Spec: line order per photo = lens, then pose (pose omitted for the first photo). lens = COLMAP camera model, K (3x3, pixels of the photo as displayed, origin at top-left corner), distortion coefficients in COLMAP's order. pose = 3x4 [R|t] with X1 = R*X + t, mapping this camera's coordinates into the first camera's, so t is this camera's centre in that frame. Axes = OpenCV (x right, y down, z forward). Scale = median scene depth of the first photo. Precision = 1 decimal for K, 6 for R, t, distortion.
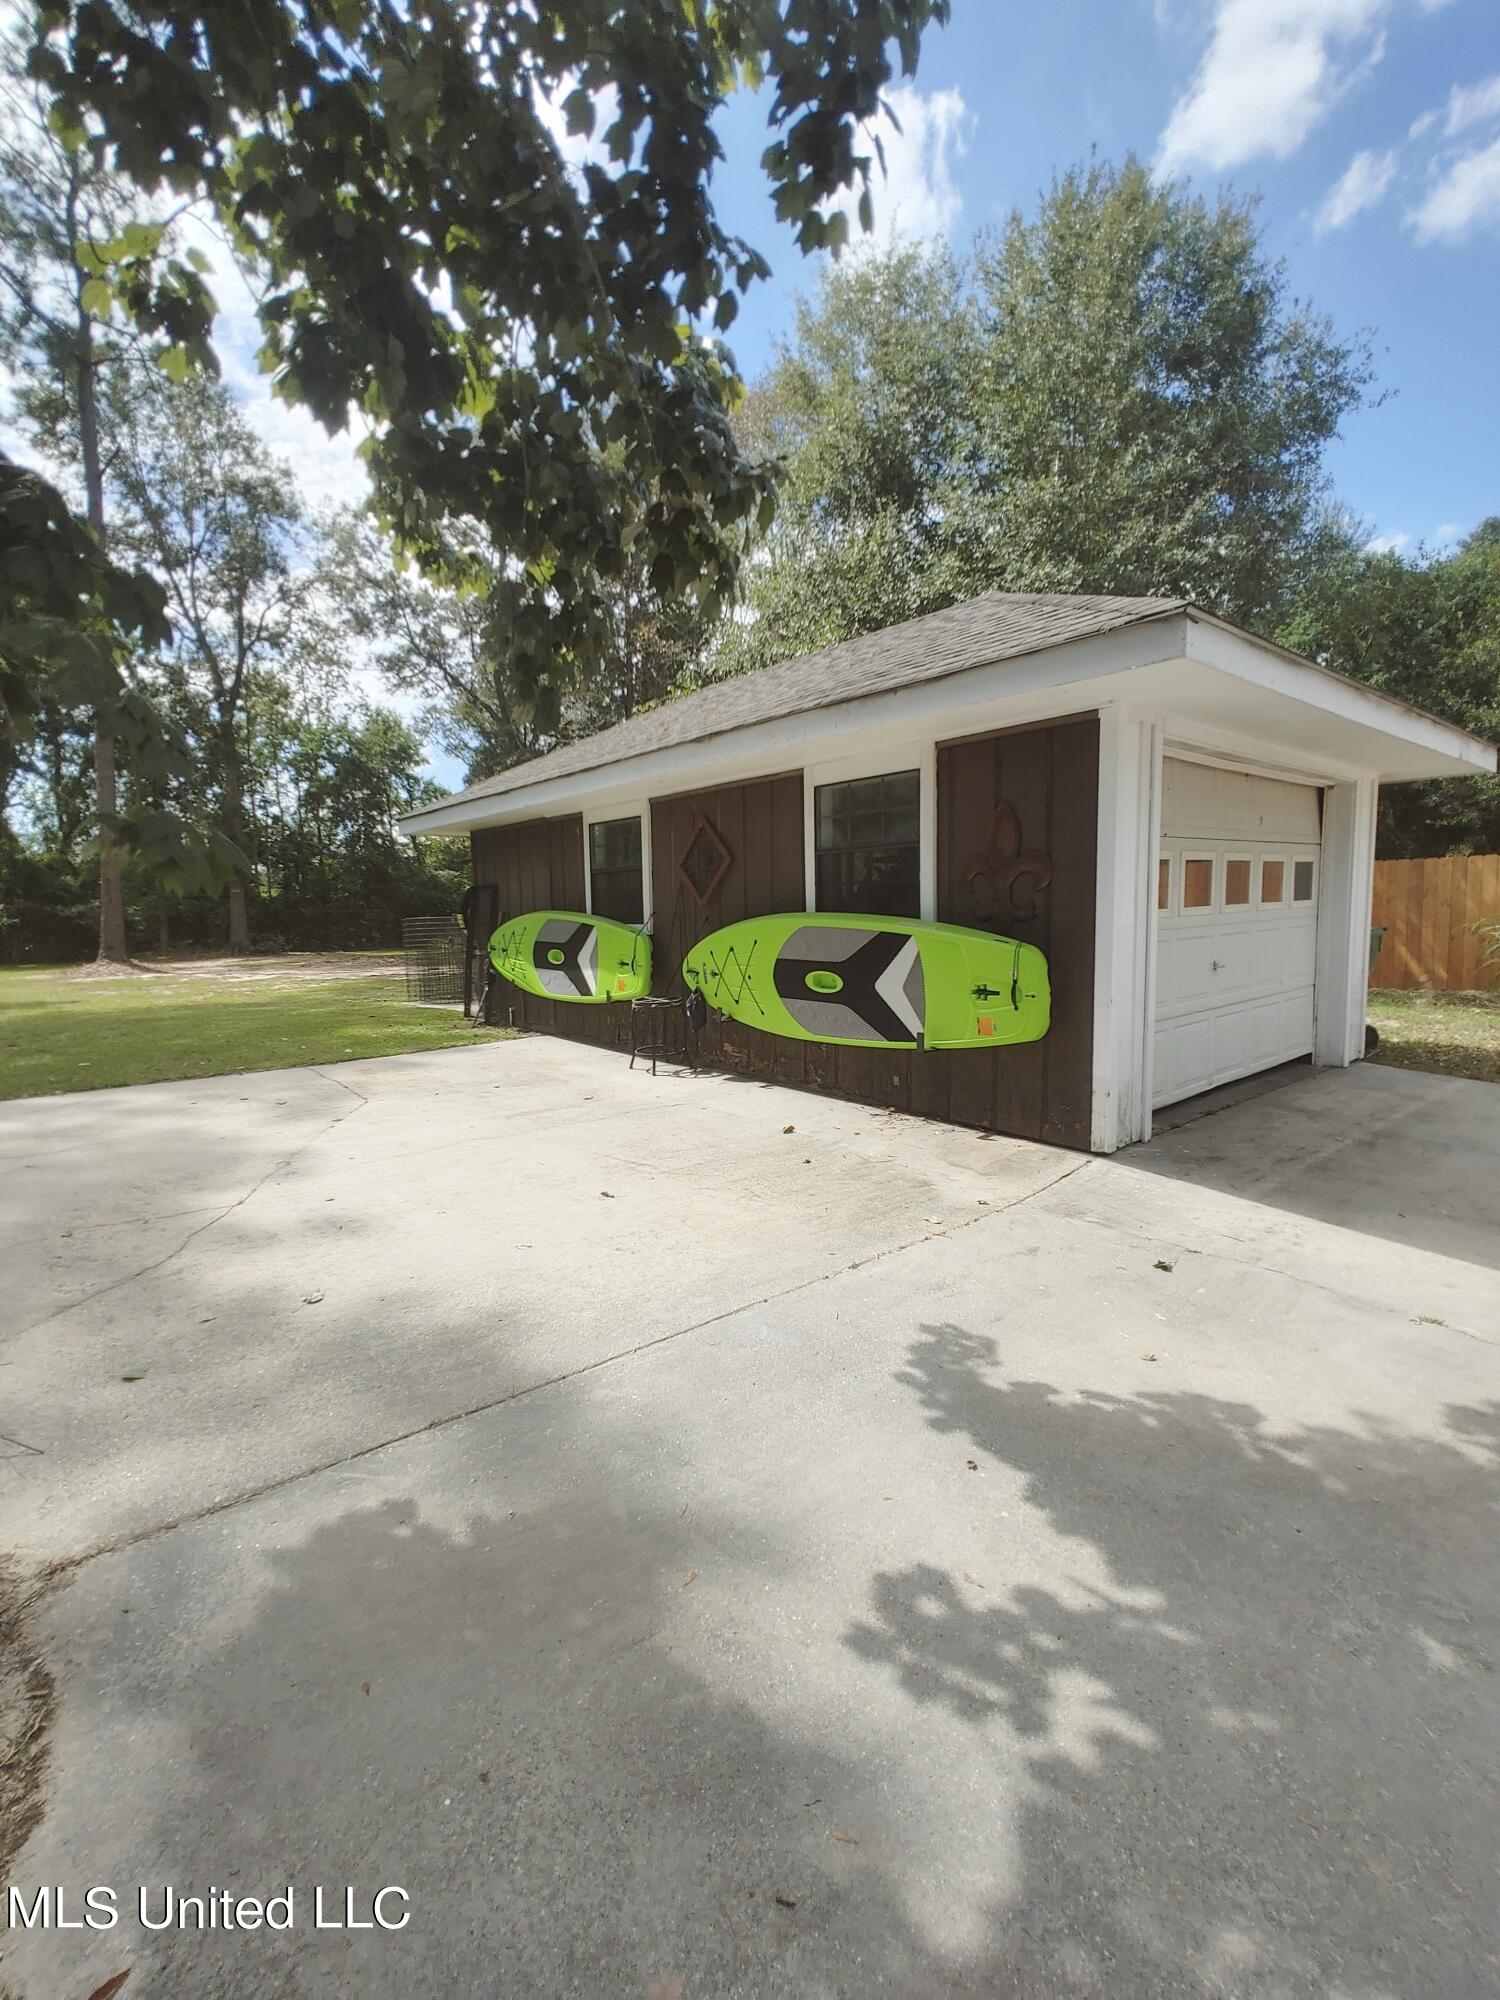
lens RADIAL K [[880.7, 0, 749.0], [0, 880.7, 996.0], [0, 0, 1]] dist [-0.000981, 0.000649]
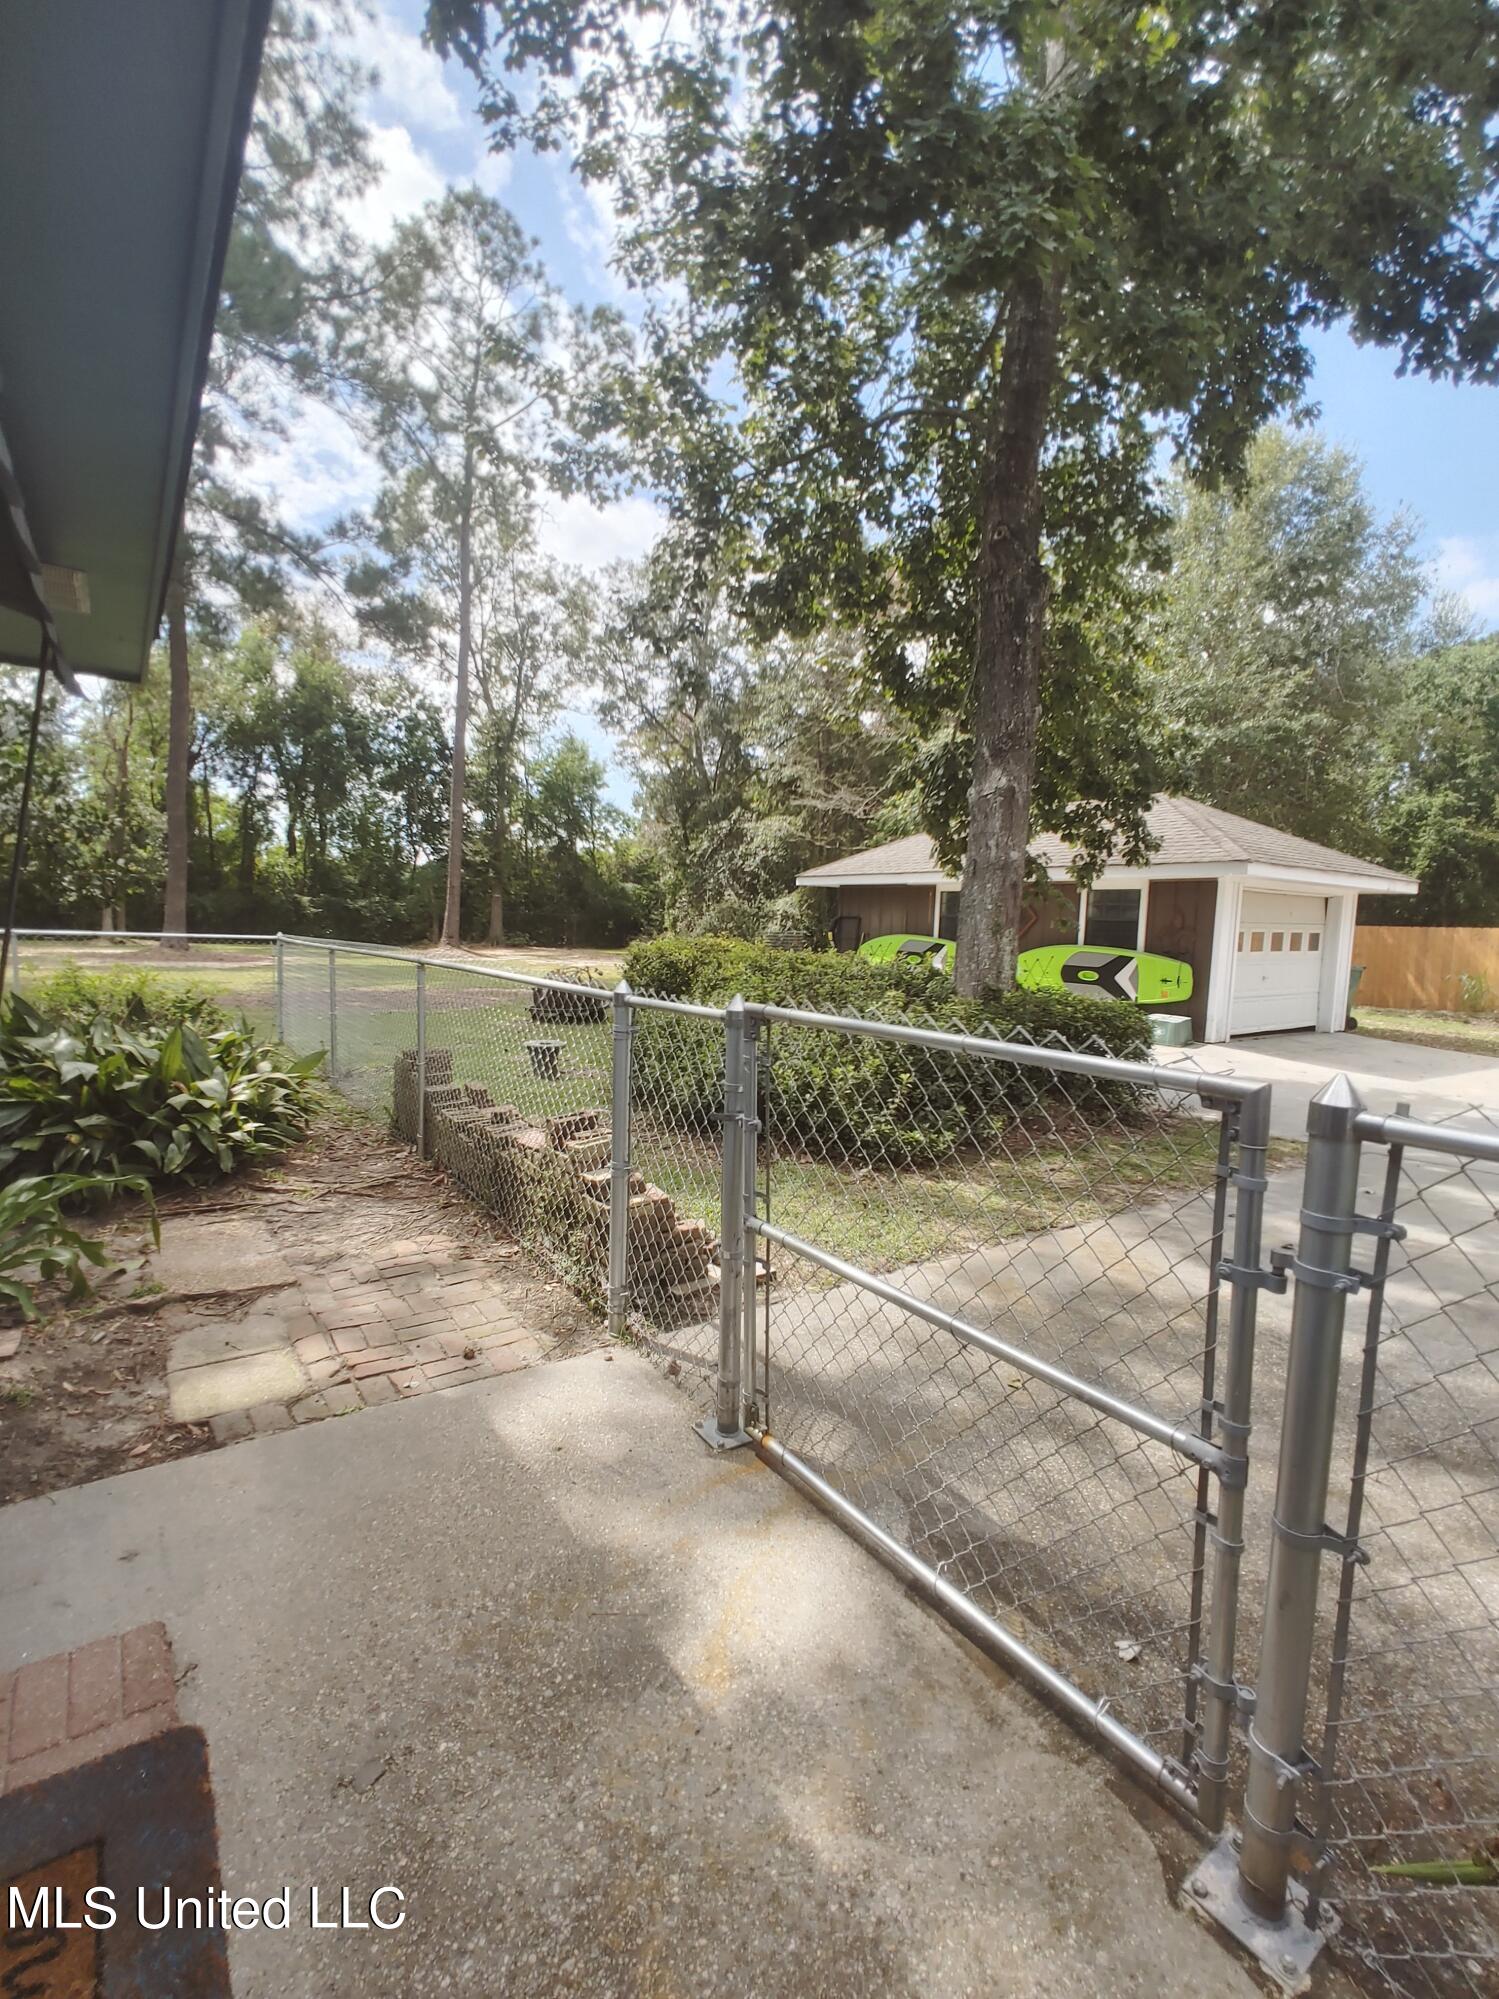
lens RADIAL K [[912.3, 0, 746.2], [0, 912.3, 1010.7], [0, 0, 1]] dist [0.001990, 0.000363]
pose [[0.994488, 0.057834, -0.087458, -0.608193], [-0.057969, 0.998318, 0.001008, 0.128788], [0.087369, 0.004068, 0.996168, -1.505067]]
